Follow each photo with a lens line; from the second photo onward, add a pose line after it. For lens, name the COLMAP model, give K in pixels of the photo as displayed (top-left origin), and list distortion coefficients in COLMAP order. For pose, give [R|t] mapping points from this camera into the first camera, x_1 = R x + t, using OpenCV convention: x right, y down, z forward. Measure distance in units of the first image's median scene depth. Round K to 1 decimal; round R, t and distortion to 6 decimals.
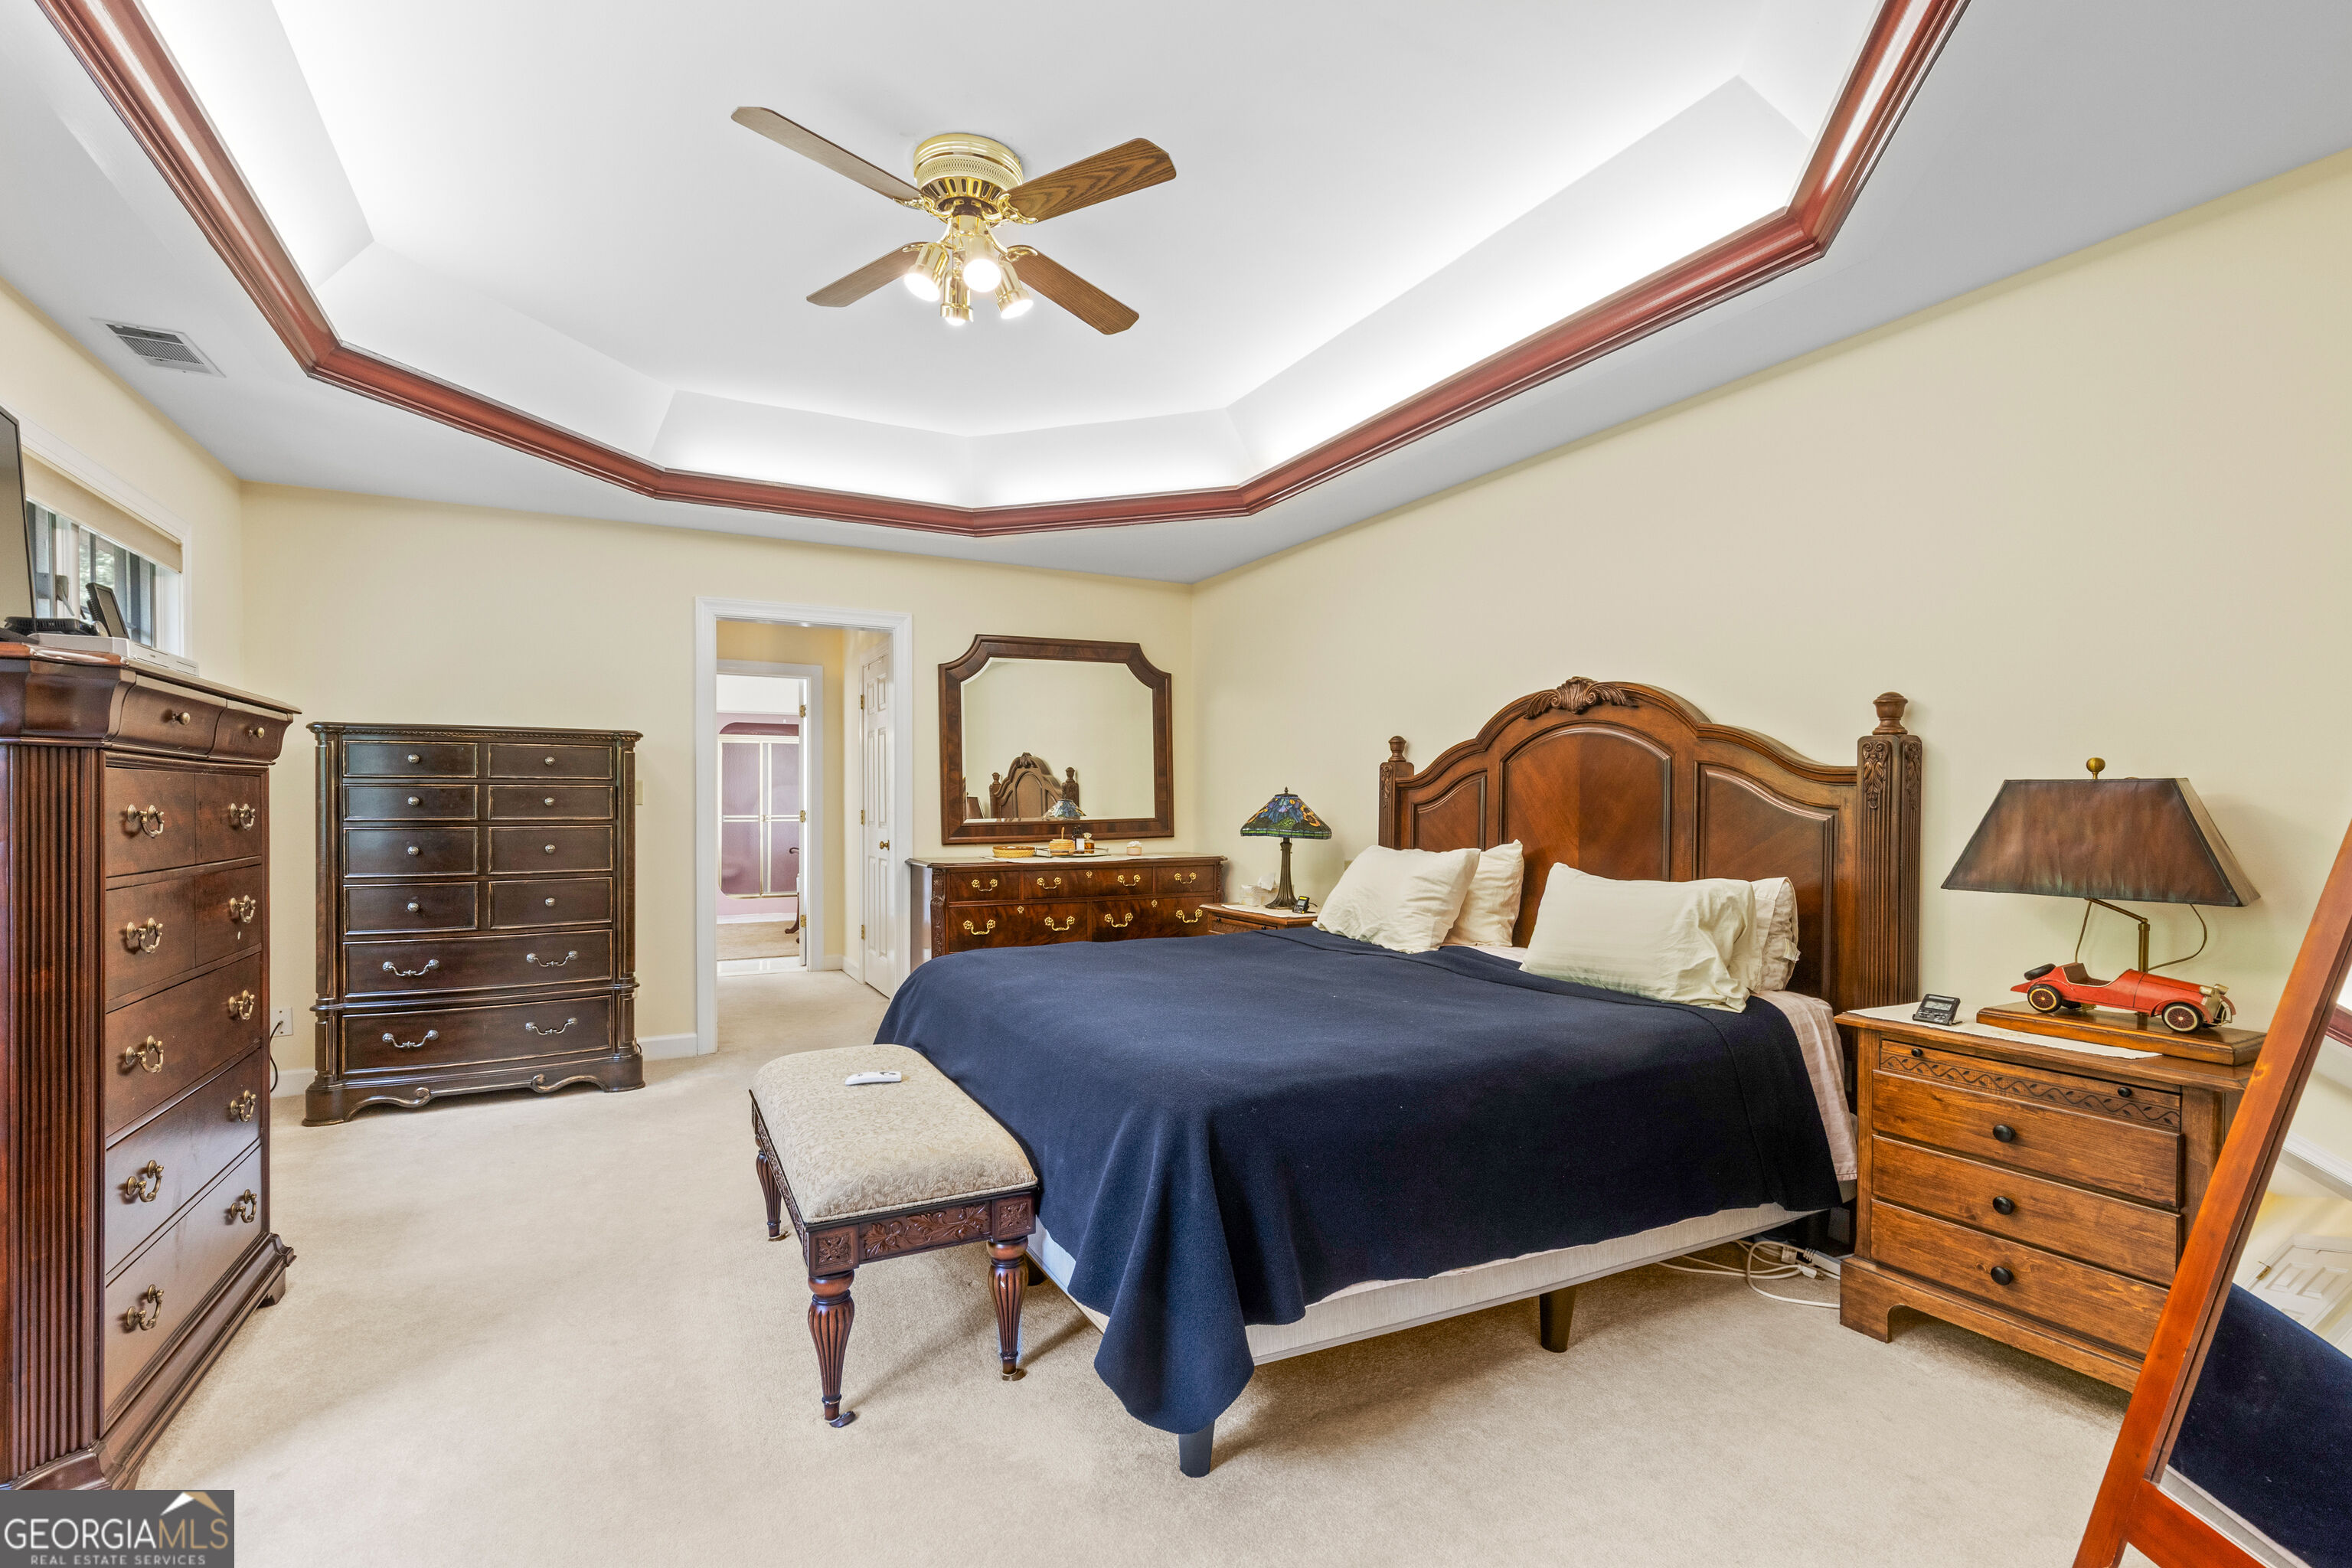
lens RADIAL K [[1076.7, 0, 1177.0], [0, 1076.7, 796.6], [0, 0, 1]] dist [0.010926, -0.001922]
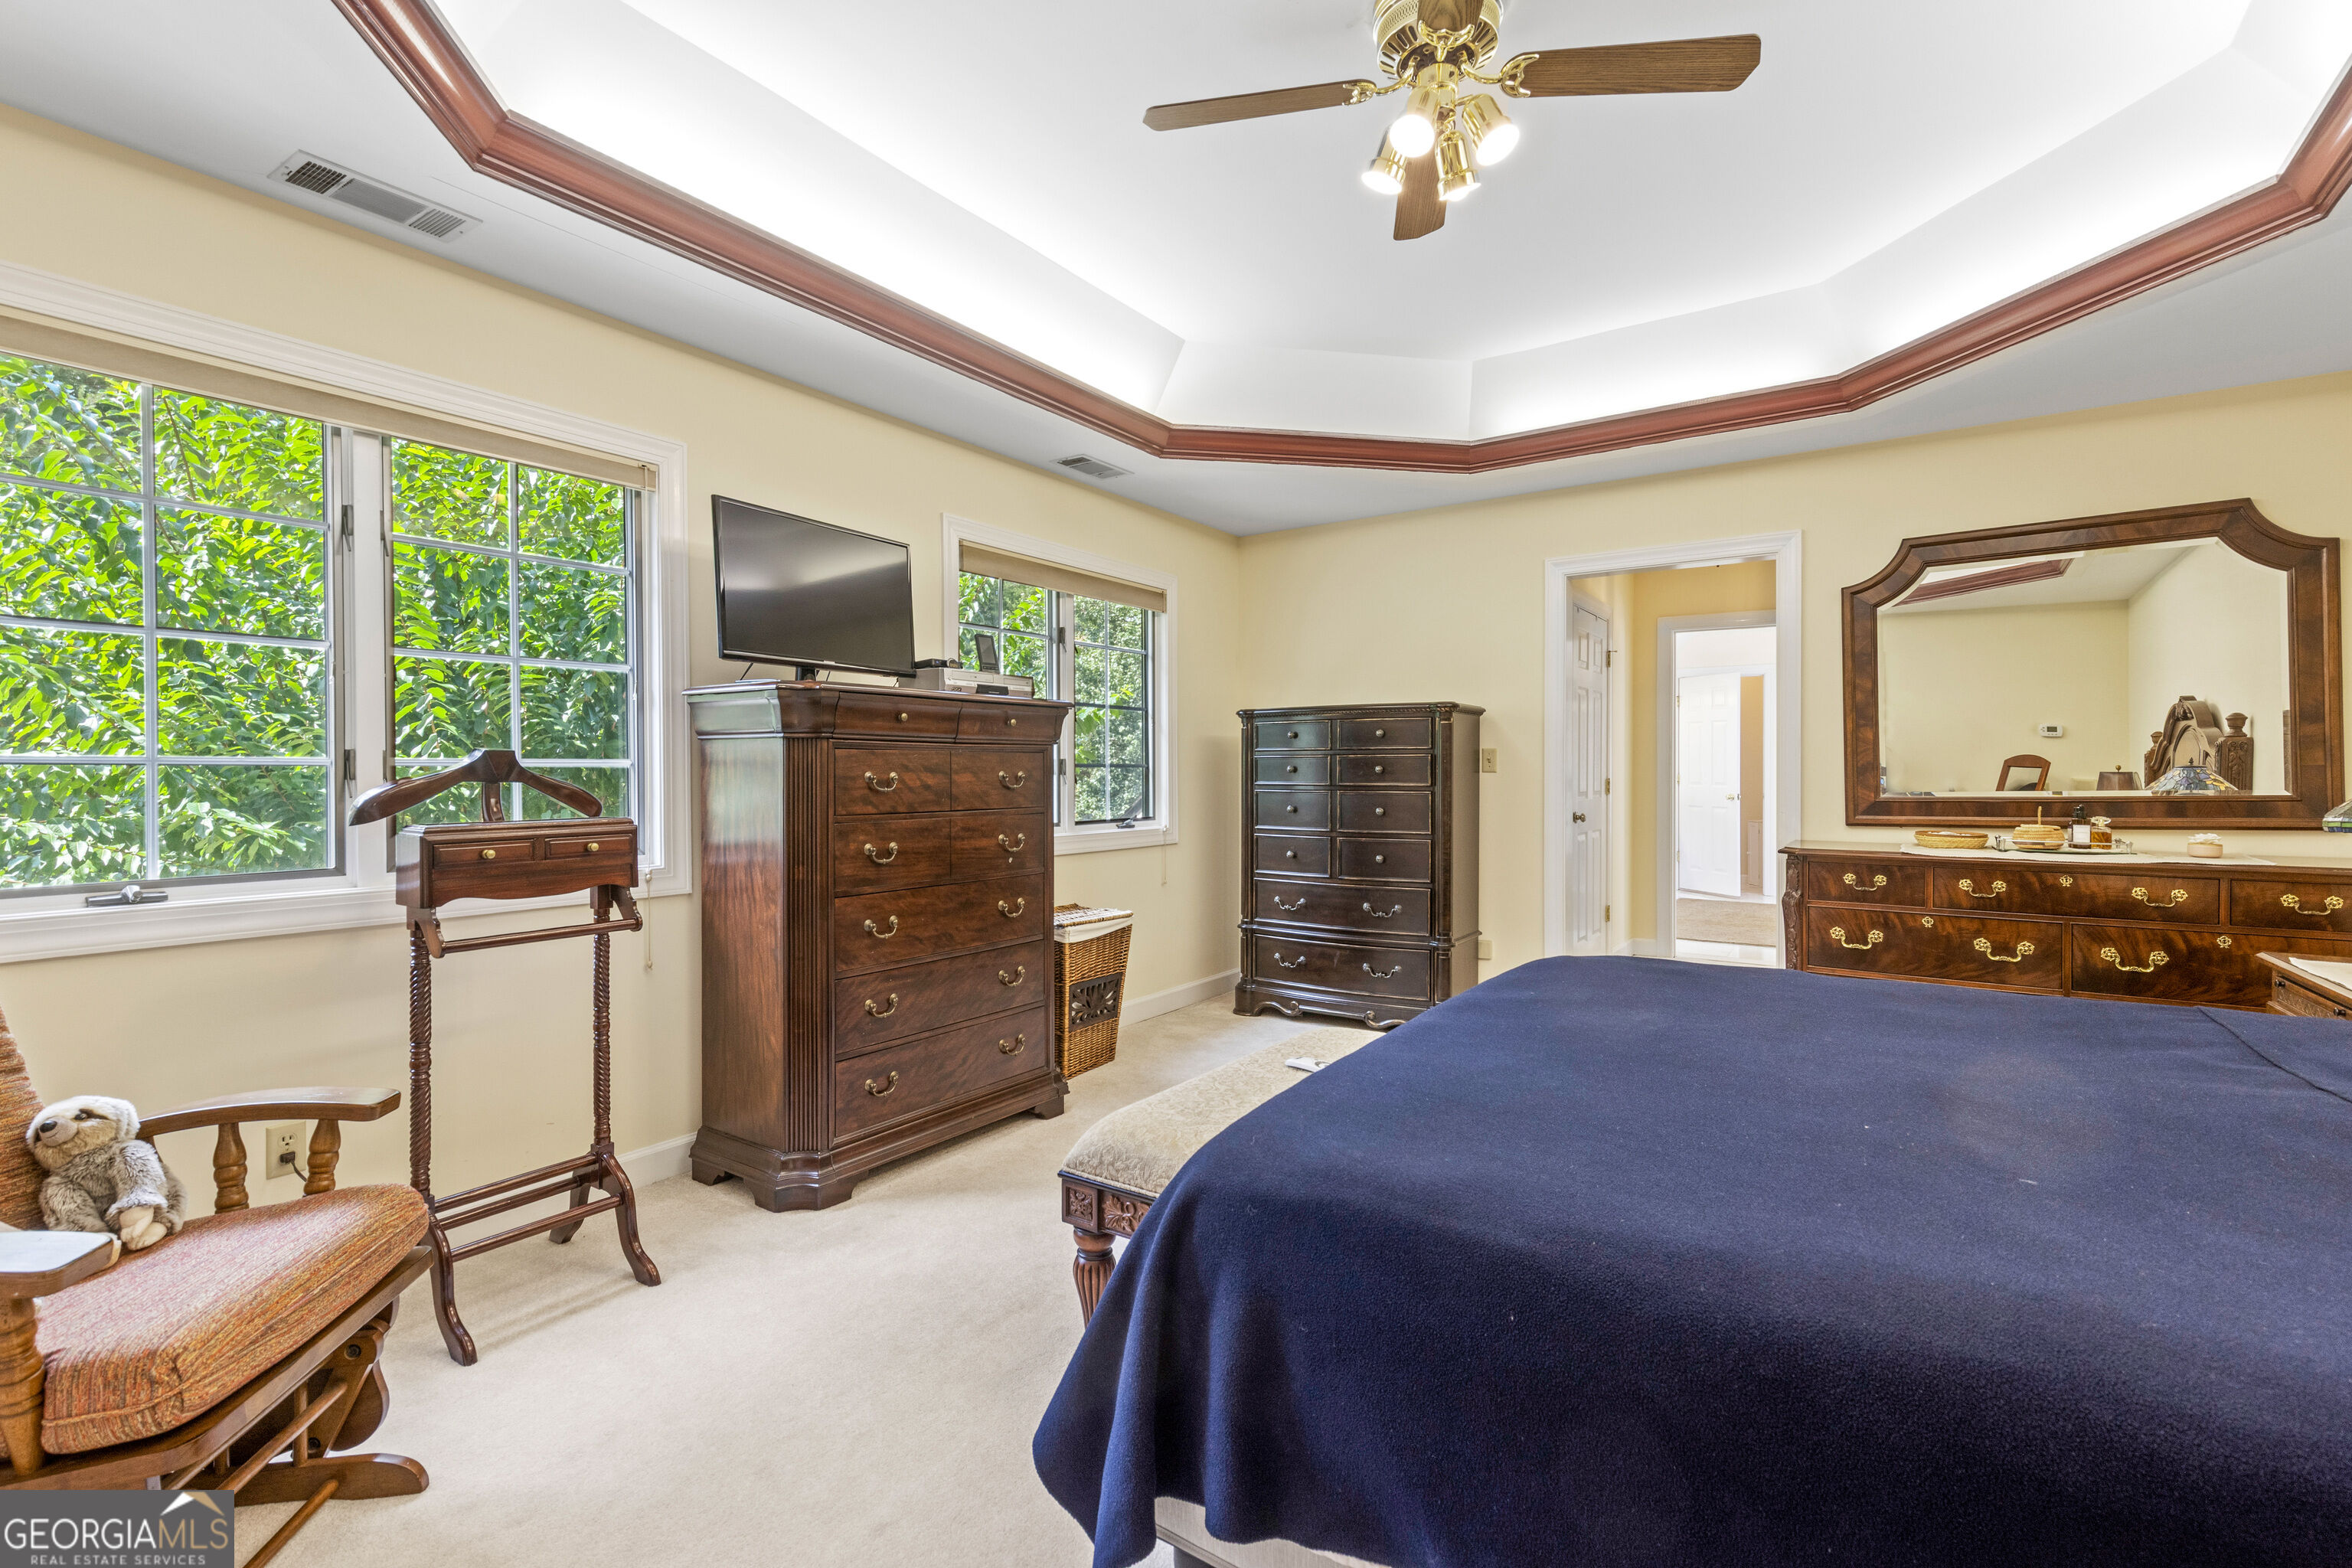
lens RADIAL K [[1076.7, 0, 1174.3], [0, 1076.7, 776.5], [0, 0, 1]] dist [0.010926, -0.001922]
pose [[0.466377, 0.004877, -0.884573, 0.250224], [0.007148, 0.999931, 0.009282, -0.000243], [0.884557, -0.010652, 0.466310, 0.235838]]
